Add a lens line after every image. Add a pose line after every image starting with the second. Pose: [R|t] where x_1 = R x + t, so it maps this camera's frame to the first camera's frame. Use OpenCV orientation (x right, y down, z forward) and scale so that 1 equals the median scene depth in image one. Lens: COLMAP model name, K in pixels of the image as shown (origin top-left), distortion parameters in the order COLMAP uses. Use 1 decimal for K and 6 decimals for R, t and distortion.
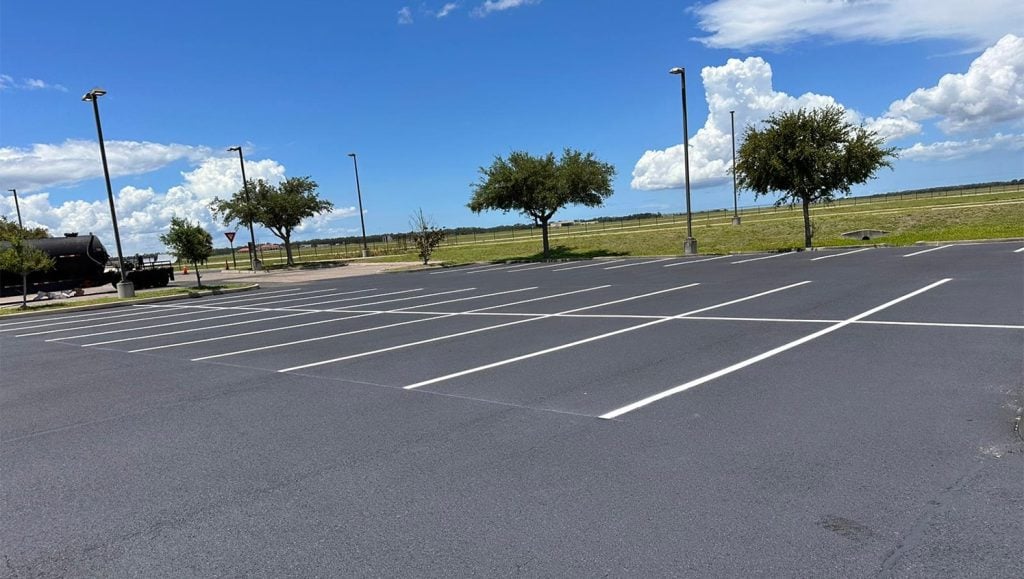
lens RADIAL K [[736.8, 0, 509.2], [0, 736.8, 340.6], [0, 0, 1]] dist [0.062086, -0.081756]
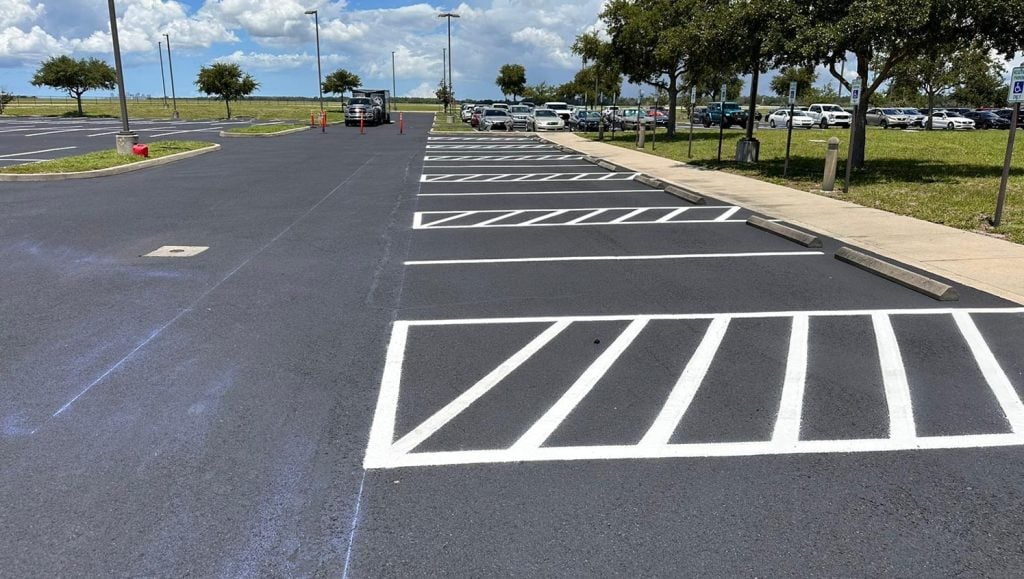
lens RADIAL K [[736.8, 0, 506.1], [0, 736.8, 293.6], [0, 0, 1]] dist [0.062086, -0.081756]
pose [[0.672380, -0.095105, 0.734071, -0.514723], [0.043540, 0.995076, 0.089039, 0.165712], [-0.738925, -0.027906, 0.673210, -0.823403]]
